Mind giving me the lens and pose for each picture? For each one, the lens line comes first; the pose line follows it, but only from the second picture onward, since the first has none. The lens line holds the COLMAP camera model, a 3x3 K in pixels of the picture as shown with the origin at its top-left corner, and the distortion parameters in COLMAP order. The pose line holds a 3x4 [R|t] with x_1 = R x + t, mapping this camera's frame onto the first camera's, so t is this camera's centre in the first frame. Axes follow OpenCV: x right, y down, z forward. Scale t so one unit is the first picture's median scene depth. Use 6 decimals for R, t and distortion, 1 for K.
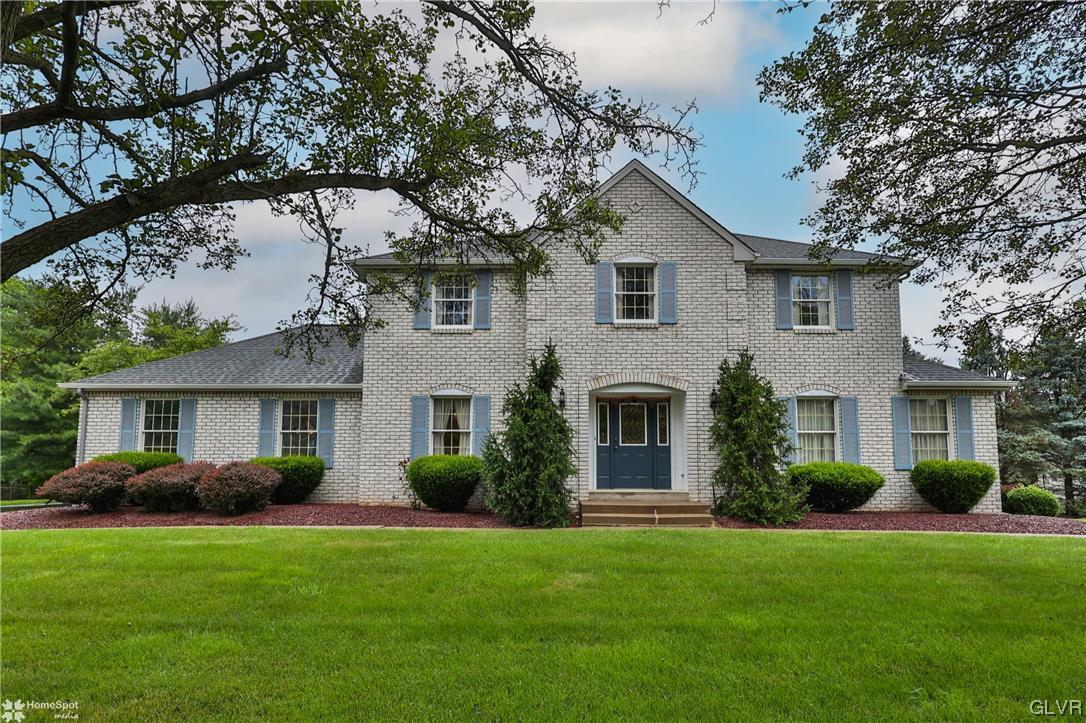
lens RADIAL K [[509.3, 0, 548.5], [0, 509.3, 423.0], [0, 0, 1]] dist [0.002724, 0.000141]
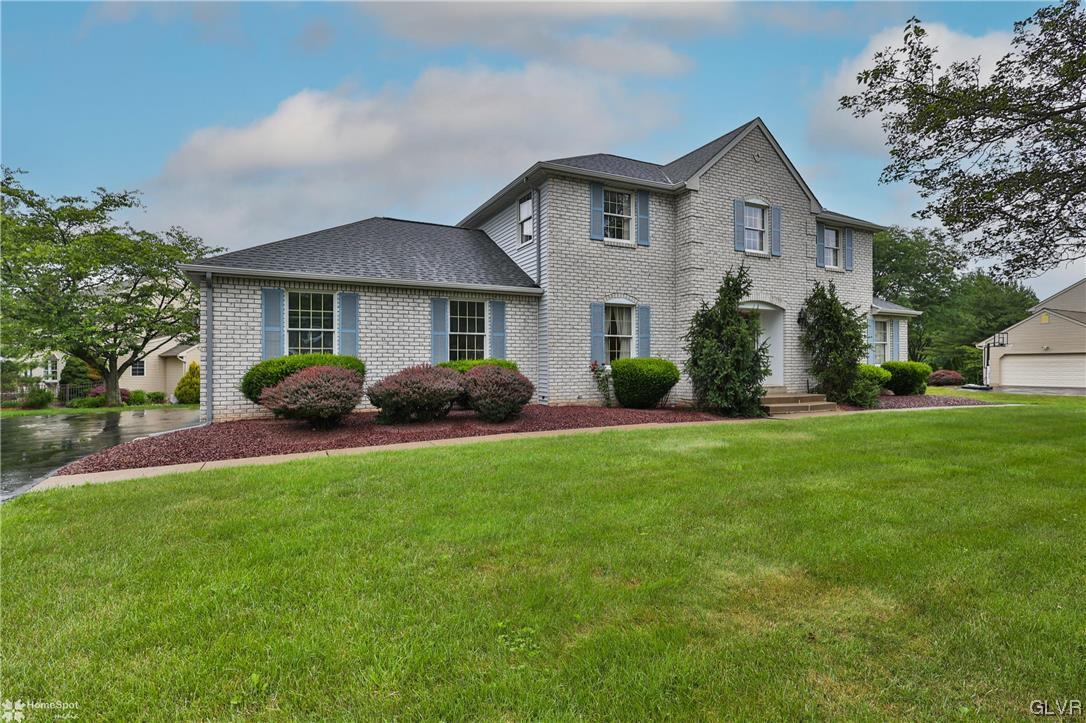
lens RADIAL K [[544.3, 0, 543.0], [0, 544.3, 361.5], [0, 0, 1]] dist [0.001181, 0.000438]
pose [[0.889576, -0.003490, 0.456774, -0.877122], [-0.030827, 0.997232, 0.067657, -0.005362], [-0.455746, -0.074267, 0.887006, 0.029412]]
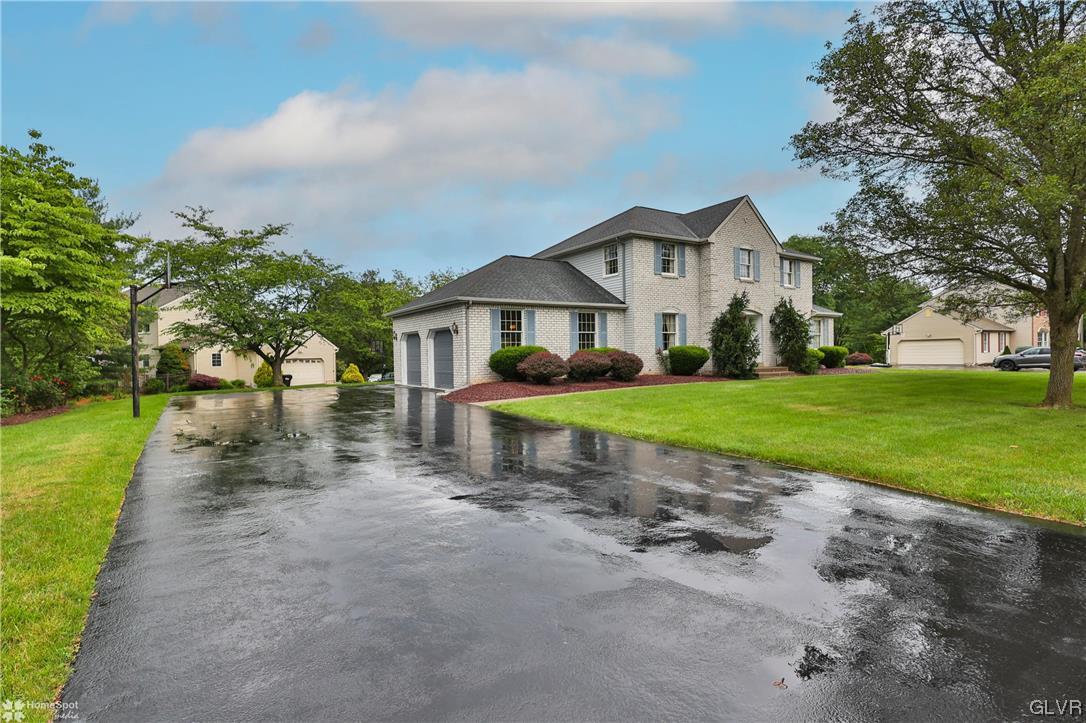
lens RADIAL K [[544.3, 0, 543.0], [0, 544.3, 361.5], [0, 0, 1]] dist [0.001181, 0.000438]
pose [[0.835860, -0.024873, 0.548378, -1.622352], [-0.025483, 0.996138, 0.084026, -0.034074], [-0.548350, -0.084208, 0.831998, -0.360835]]
